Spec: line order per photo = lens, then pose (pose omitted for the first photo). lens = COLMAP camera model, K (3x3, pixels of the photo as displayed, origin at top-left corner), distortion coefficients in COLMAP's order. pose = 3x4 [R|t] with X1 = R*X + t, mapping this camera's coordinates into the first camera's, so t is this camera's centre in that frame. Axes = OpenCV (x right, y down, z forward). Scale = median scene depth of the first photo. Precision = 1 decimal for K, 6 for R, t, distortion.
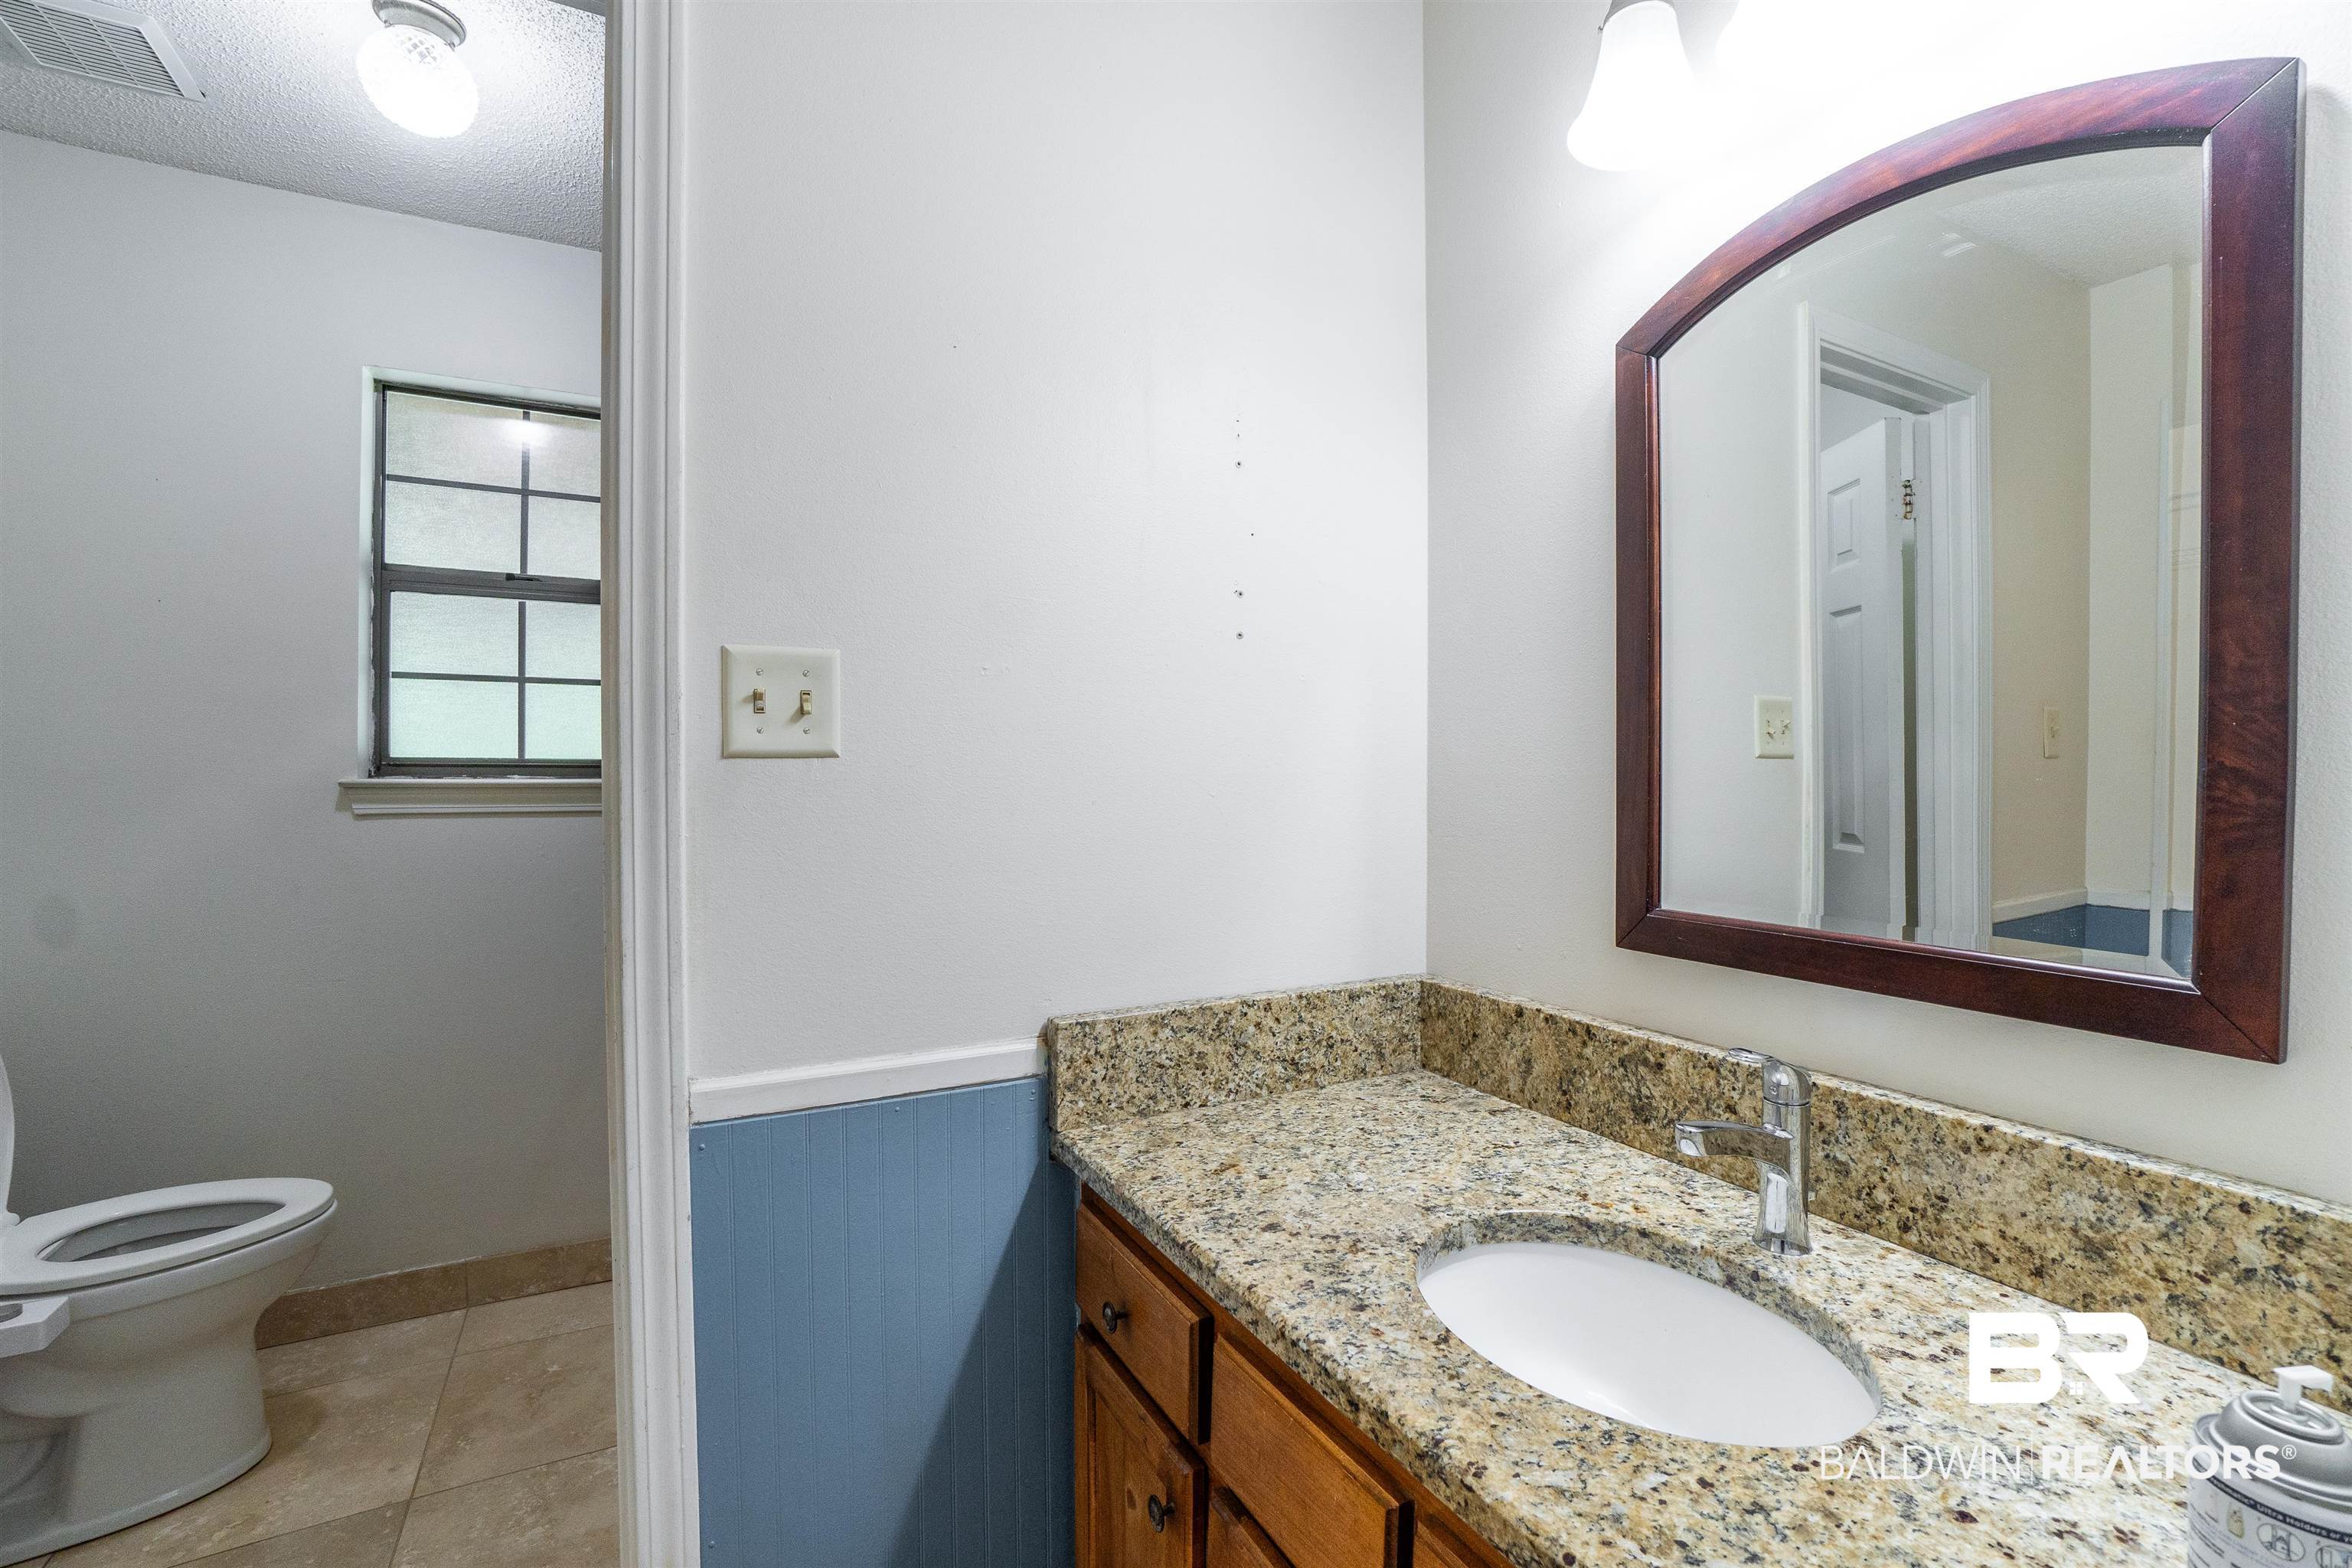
lens RADIAL K [[1023.1, 0, 1176.0], [0, 1023.1, 784.0], [0, 0, 1]] dist [-0.019151, 0.000461]
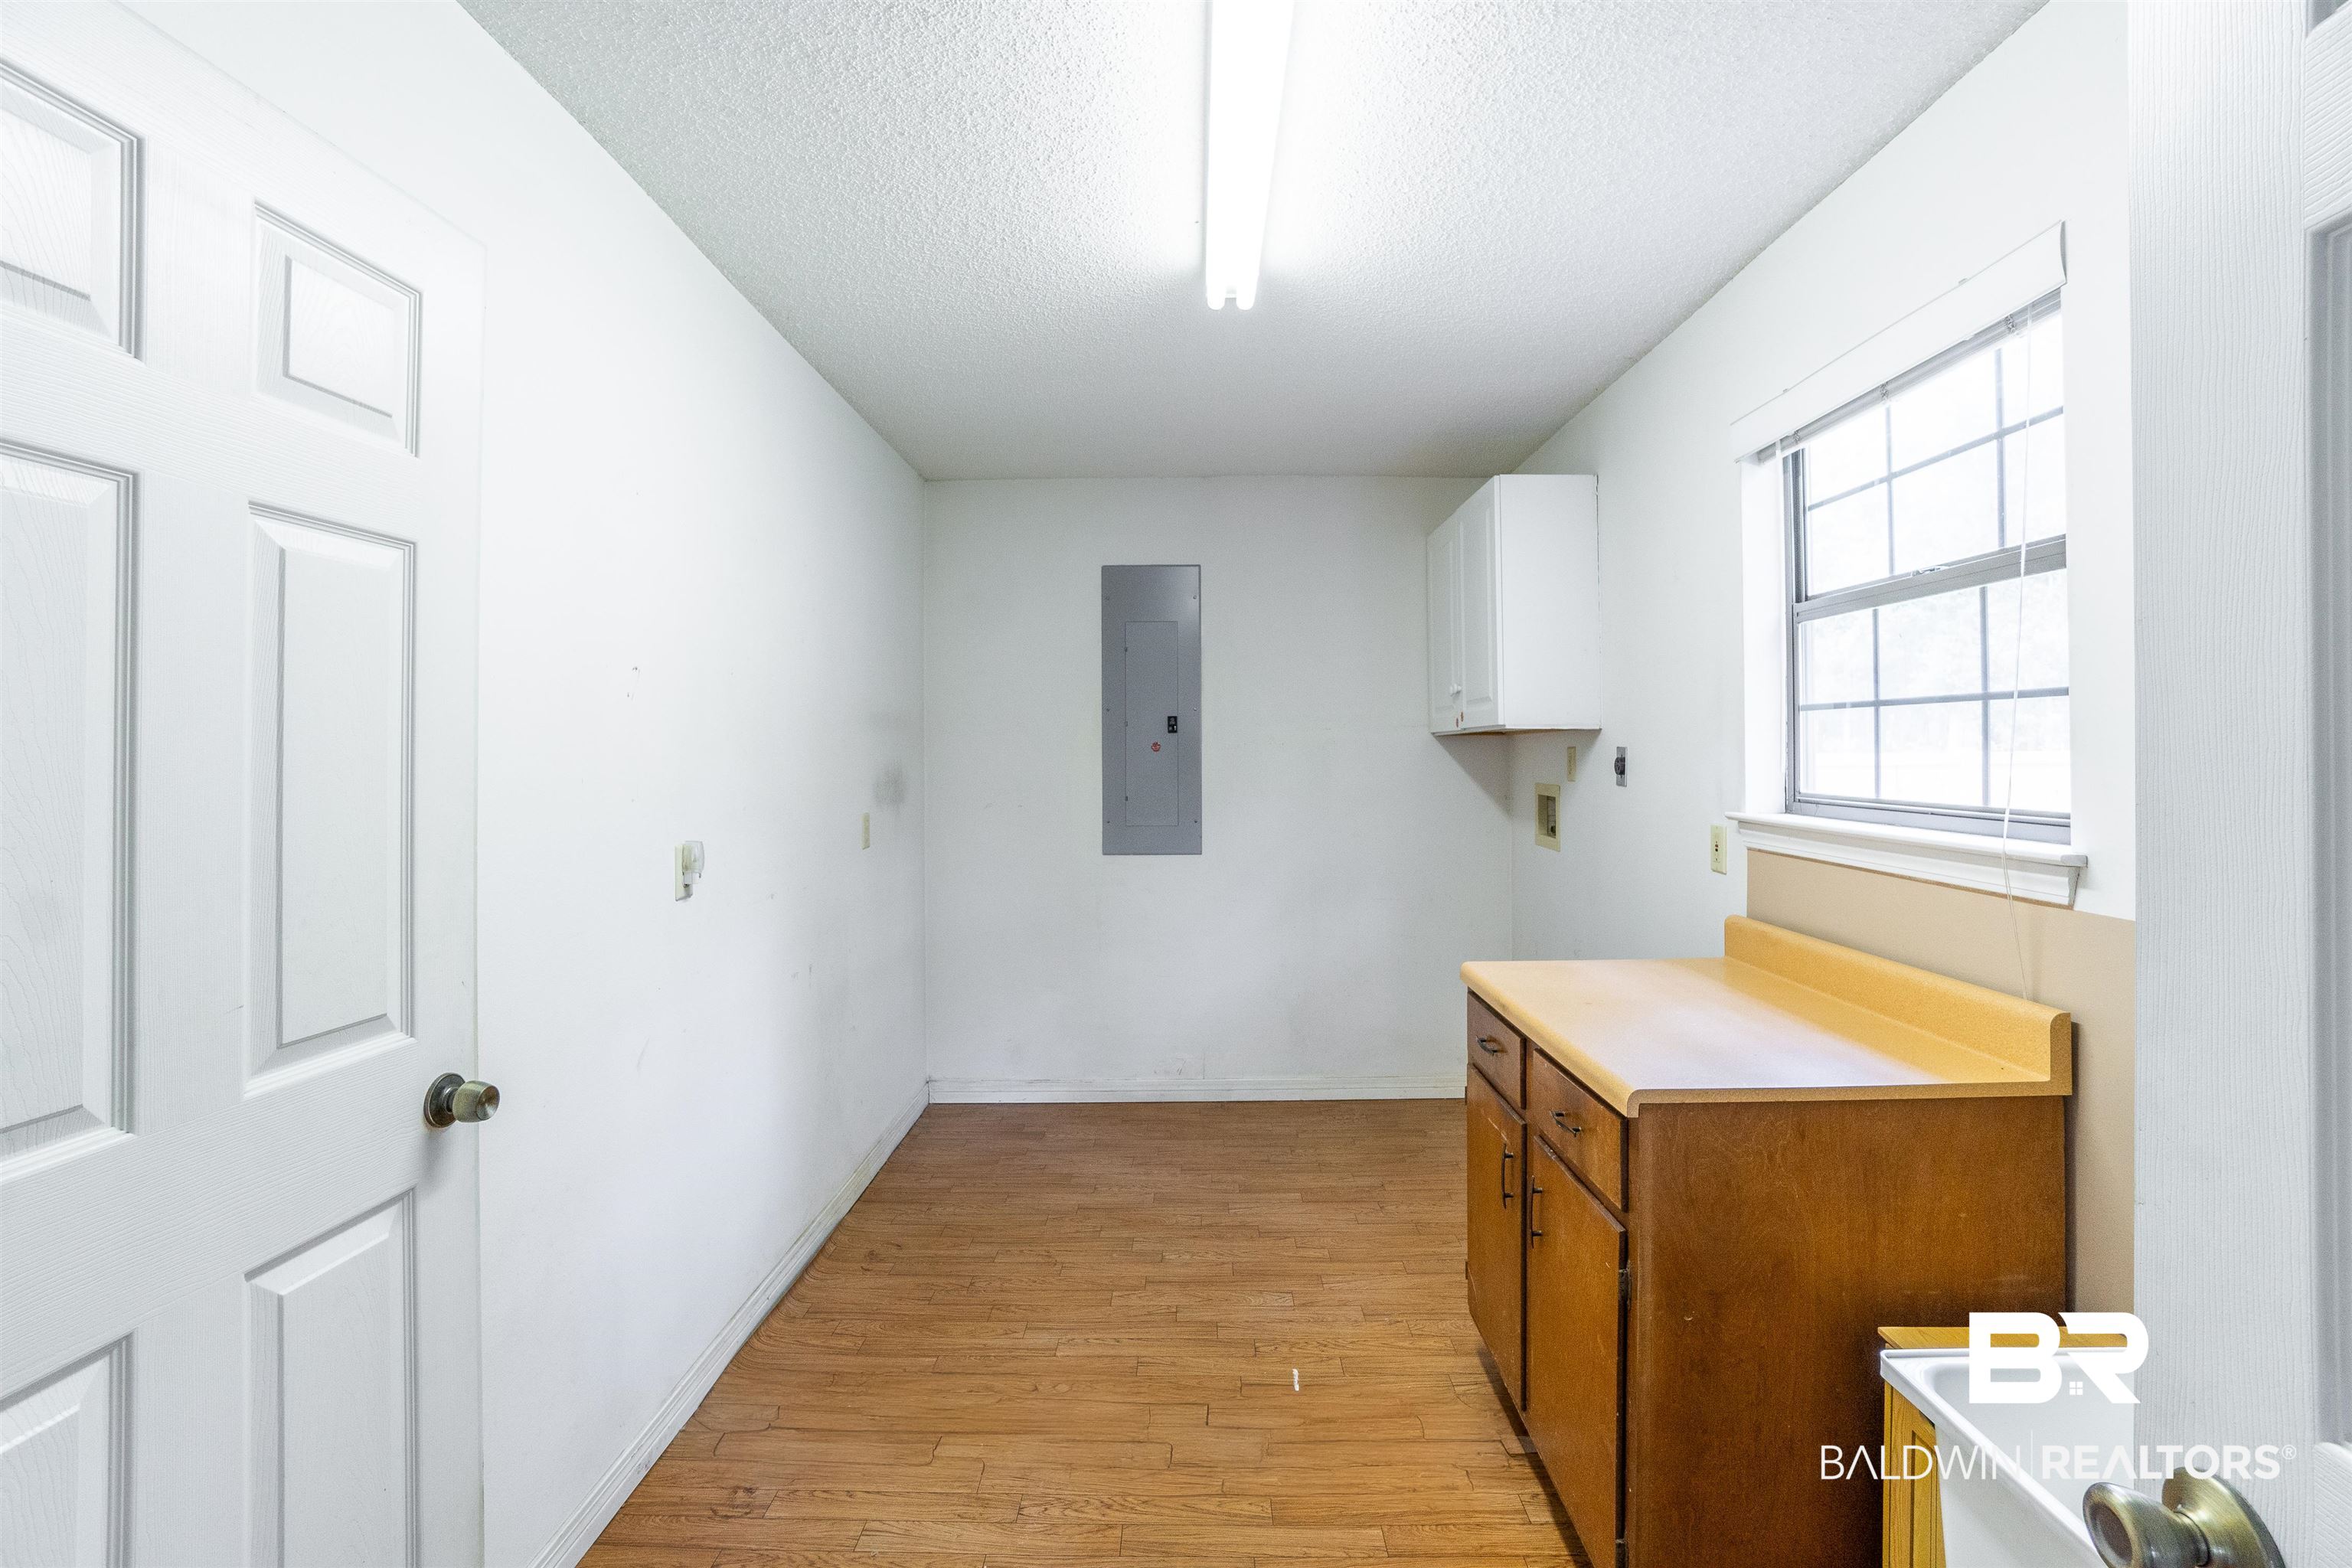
lens RADIAL K [[1023.1, 0, 1176.0], [0, 1023.1, 784.0], [0, 0, 1]] dist [-0.019151, 0.000461]
pose [[-0.483872, 0.025648, -0.874763, 0.299037], [-0.000751, 0.999558, 0.029722, -0.055616], [0.875138, 0.015038, -0.483639, 0.841623]]
